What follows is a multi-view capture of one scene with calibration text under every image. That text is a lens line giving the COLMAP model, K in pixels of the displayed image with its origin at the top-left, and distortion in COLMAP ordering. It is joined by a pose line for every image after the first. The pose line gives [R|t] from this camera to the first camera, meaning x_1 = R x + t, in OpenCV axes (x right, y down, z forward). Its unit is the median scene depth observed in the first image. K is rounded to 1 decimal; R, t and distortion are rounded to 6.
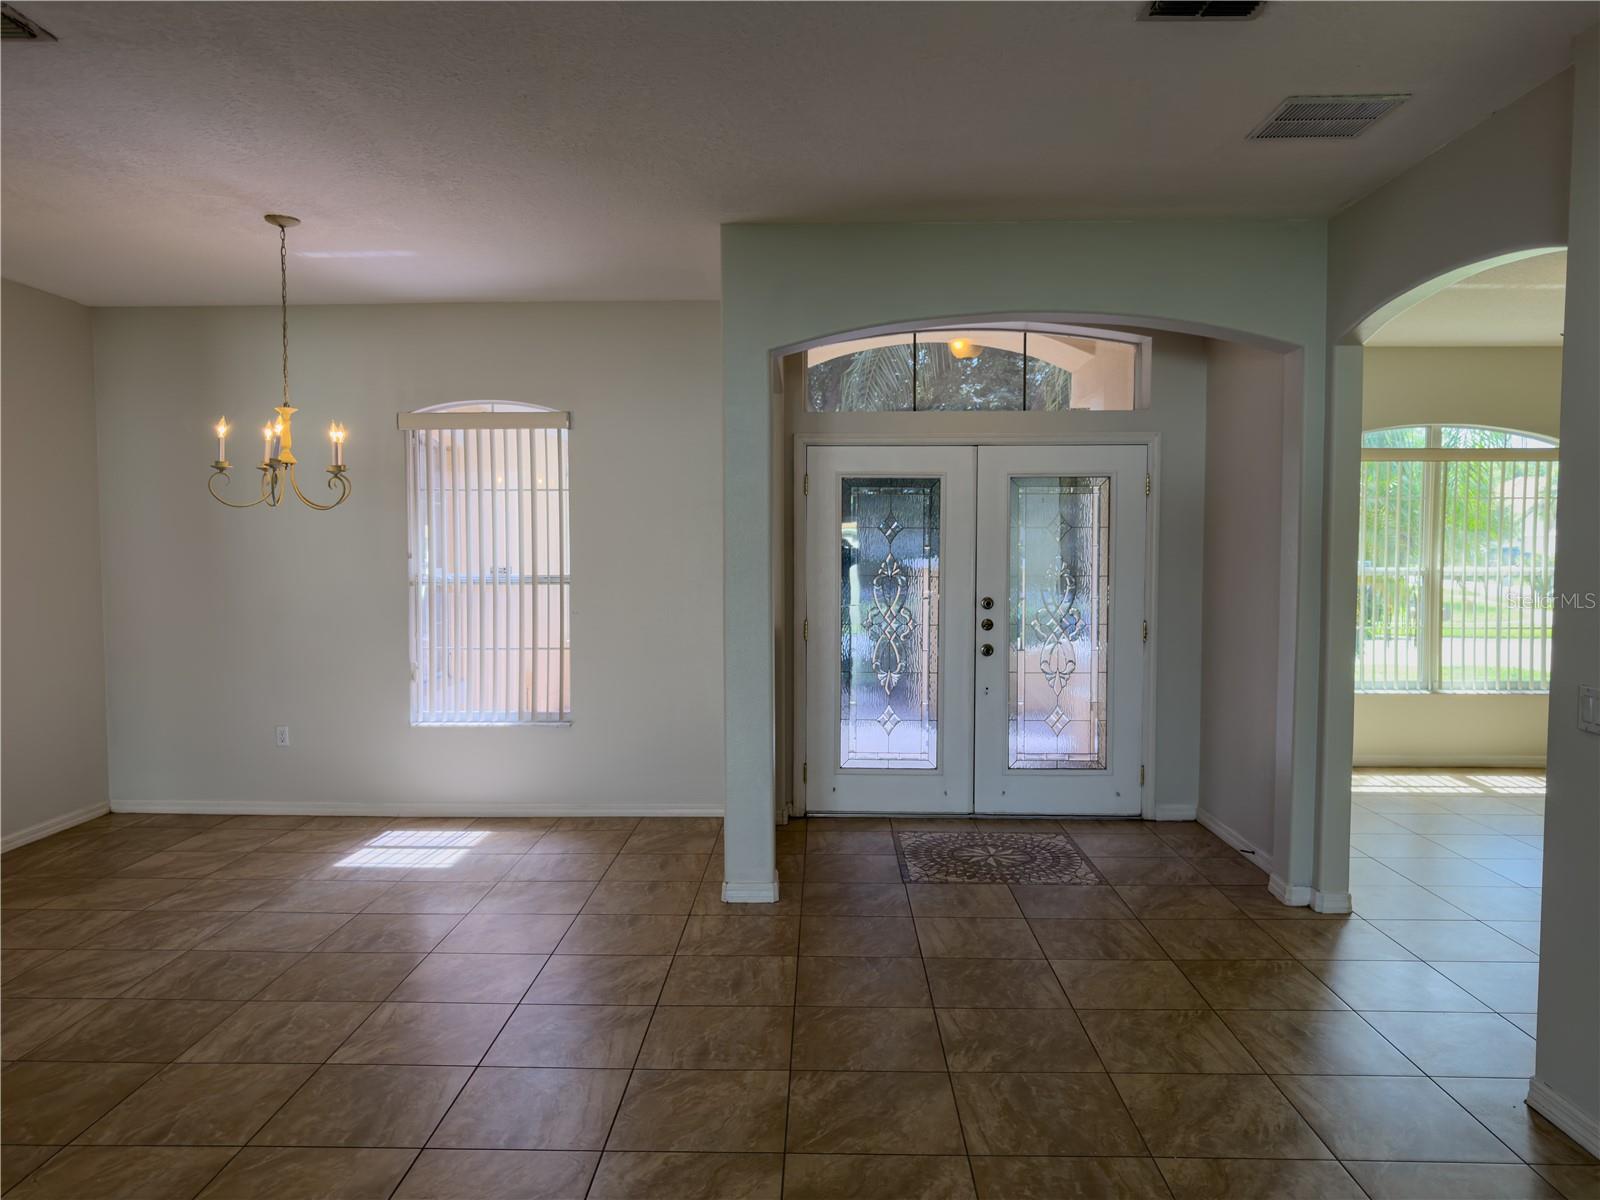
lens RADIAL K [[1148.3, 0, 796.9], [0, 1148.3, 600.2], [0, 0, 1]] dist [-0.013974, 0.013927]
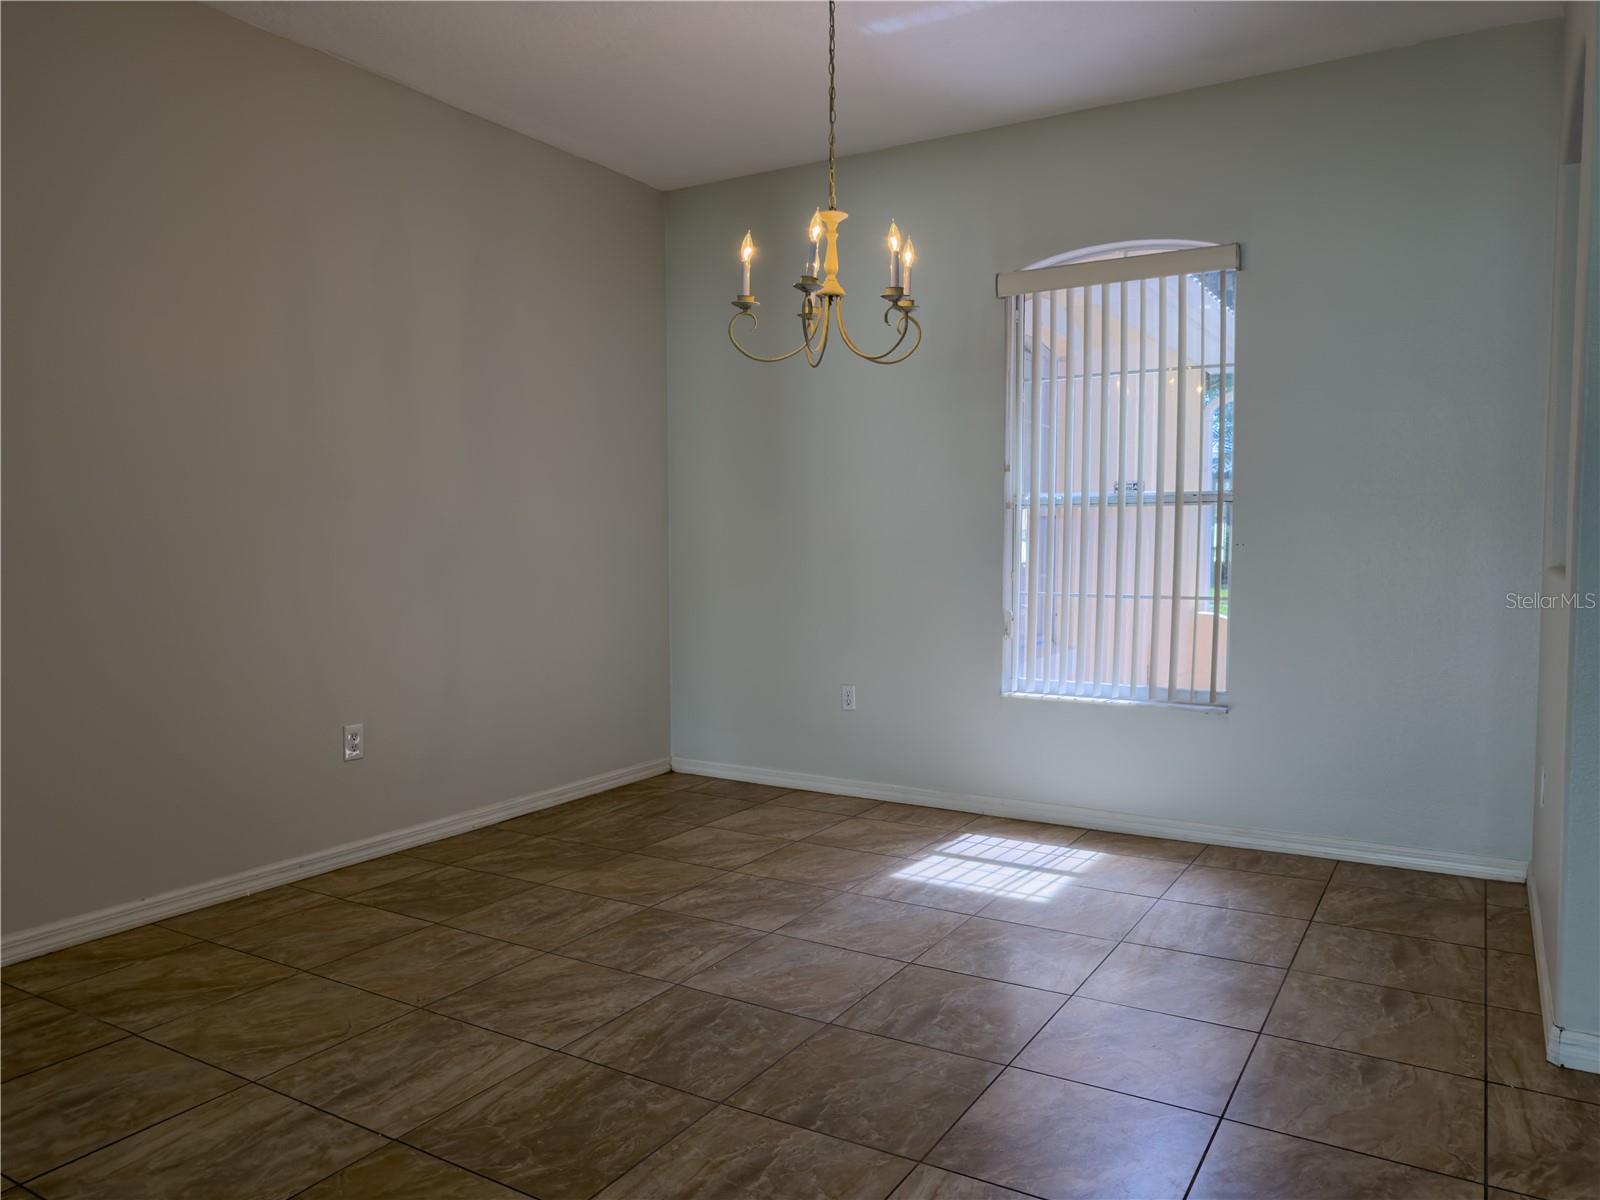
lens RADIAL K [[1148.3, 0, 798.8], [0, 1148.3, 603.9], [0, 0, 1]] dist [-0.013974, 0.013927]
pose [[0.869562, 0.030104, -0.492905, -0.099104], [-0.024282, 0.999539, 0.018209, 0.045624], [0.493226, -0.003866, 0.869892, 0.331373]]
